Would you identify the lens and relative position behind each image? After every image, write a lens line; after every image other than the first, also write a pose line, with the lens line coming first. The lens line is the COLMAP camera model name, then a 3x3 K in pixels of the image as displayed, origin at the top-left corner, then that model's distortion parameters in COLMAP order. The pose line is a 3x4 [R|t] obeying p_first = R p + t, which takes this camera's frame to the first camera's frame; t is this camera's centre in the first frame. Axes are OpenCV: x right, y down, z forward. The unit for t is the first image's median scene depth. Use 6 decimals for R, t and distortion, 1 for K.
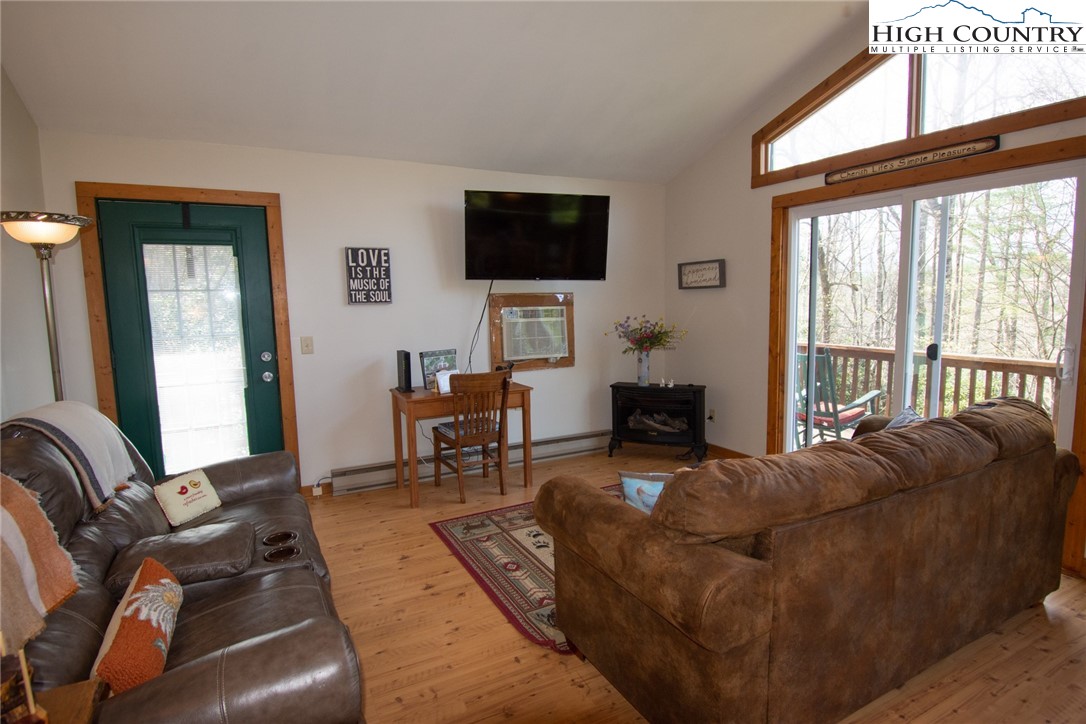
lens RADIAL K [[567.3, 0, 549.8], [0, 567.3, 364.5], [0, 0, 1]] dist [0.015115, -0.024802]
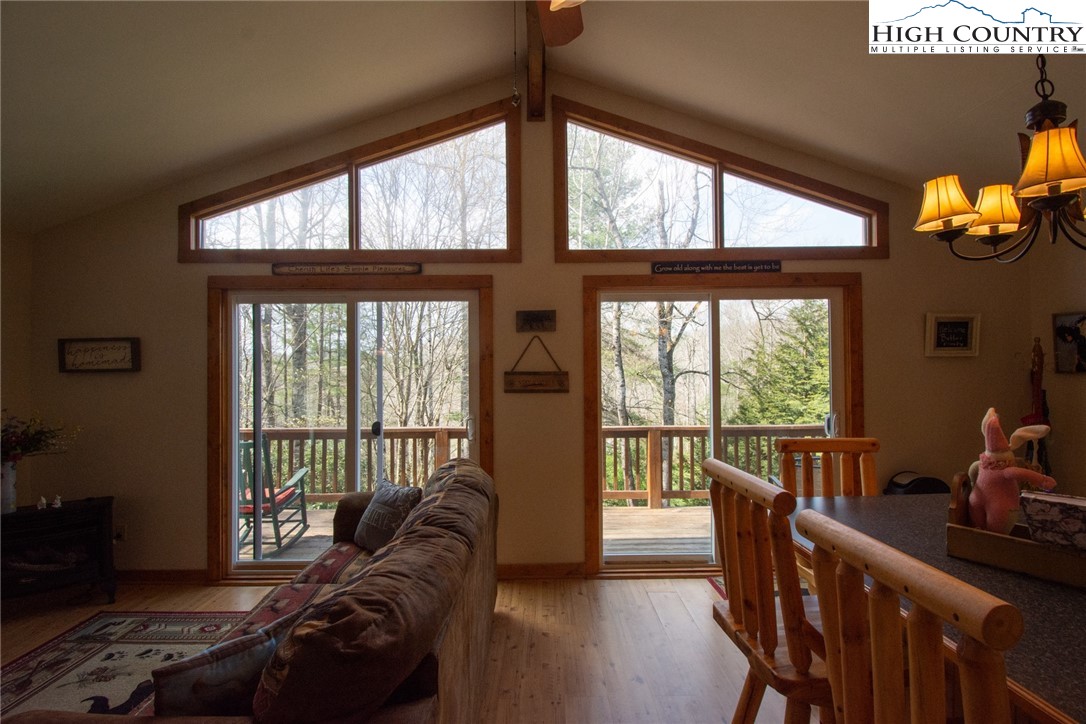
lens RADIAL K [[494.4, 0, 552.6], [0, 494.4, 365.0], [0, 0, 1]] dist [-0.000408, -0.010965]
pose [[0.444401, 0.031254, 0.895282, -0.077500], [0.105749, 0.990573, -0.087073, -0.021381], [-0.889564, 0.133370, 0.436907, 0.170997]]
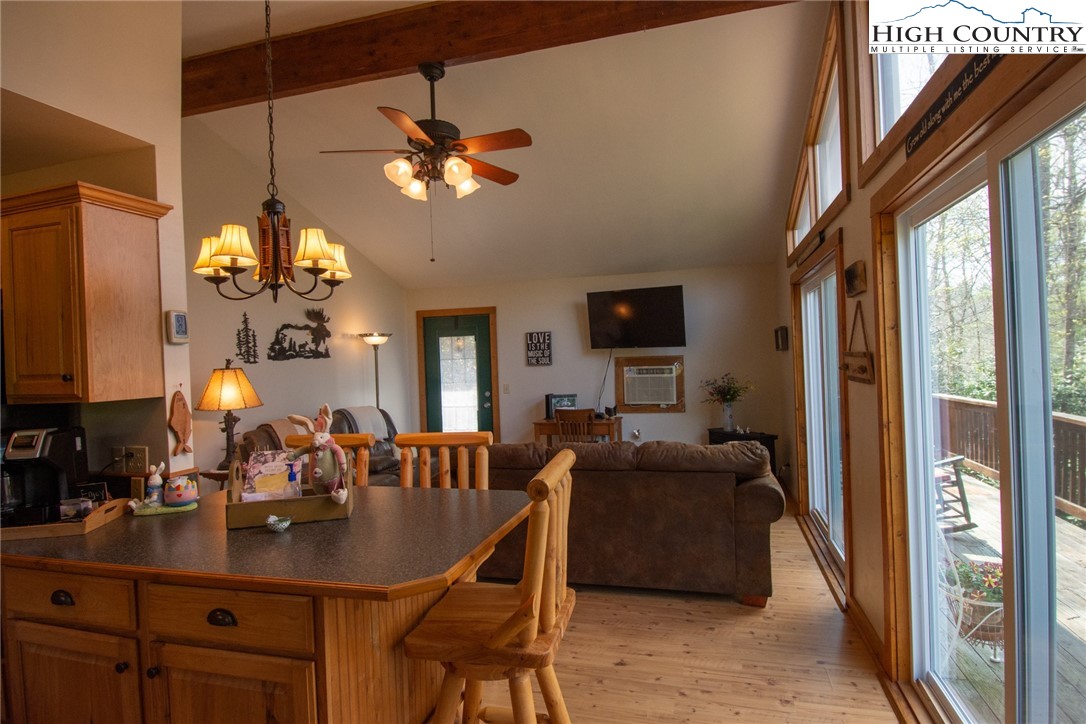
lens RADIAL K [[567.3, 0, 551.5], [0, 567.3, 362.1], [0, 0, 1]] dist [0.015115, -0.024802]
pose [[0.727350, -0.002693, -0.686261, 0.867396], [-0.060569, 0.995838, -0.068103, -0.004495], [0.683588, 0.091101, 0.724160, -0.185701]]
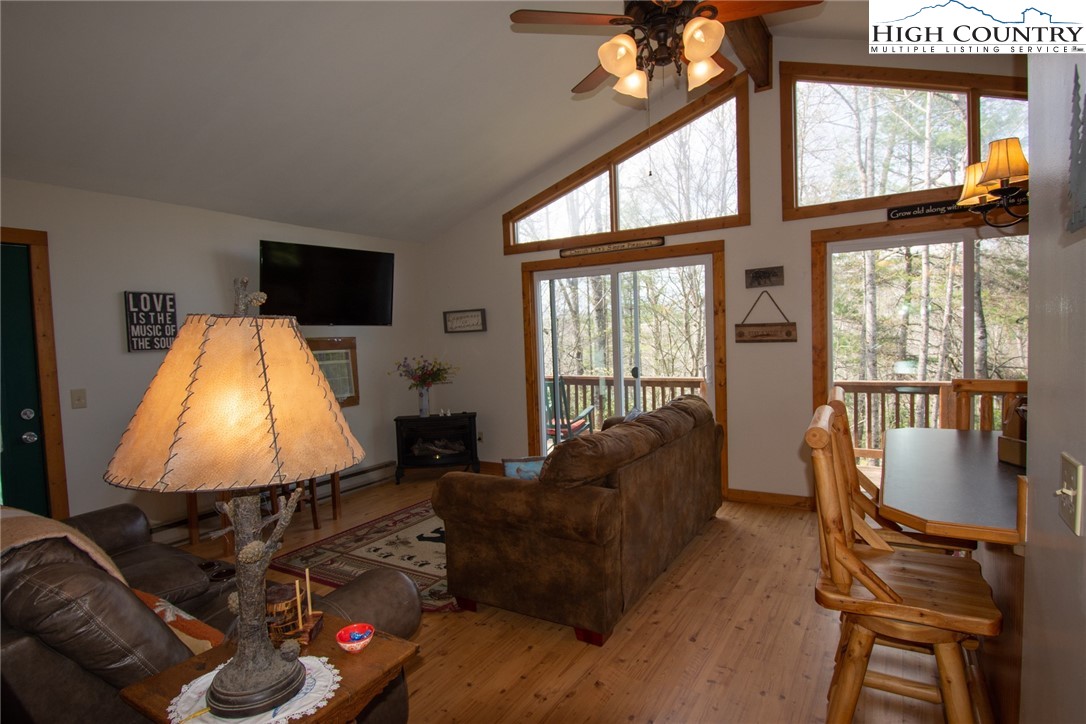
lens RADIAL K [[567.3, 0, 552.4], [0, 567.3, 364.3], [0, 0, 1]] dist [0.015115, -0.024802]
pose [[0.856531, -0.037209, 0.514753, -0.239865], [0.078286, 0.995223, -0.058326, 0.022306], [-0.510124, 0.090256, 0.855352, -0.145122]]
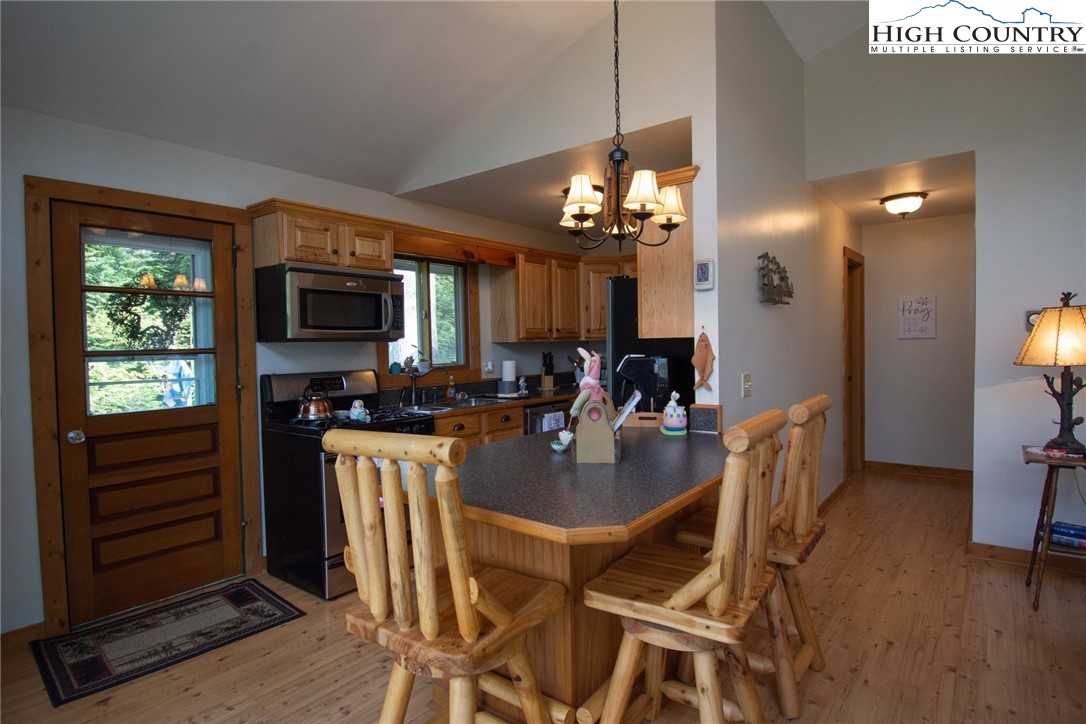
lens RADIAL K [[567.3, 0, 542.5], [0, 567.3, 360.5], [0, 0, 1]] dist [0.015115, -0.024802]
pose [[-0.909941, 0.050875, -0.411605, 0.618624], [-0.012036, 0.988790, 0.148825, -0.055357], [0.414563, 0.140376, -0.899129, 0.501673]]
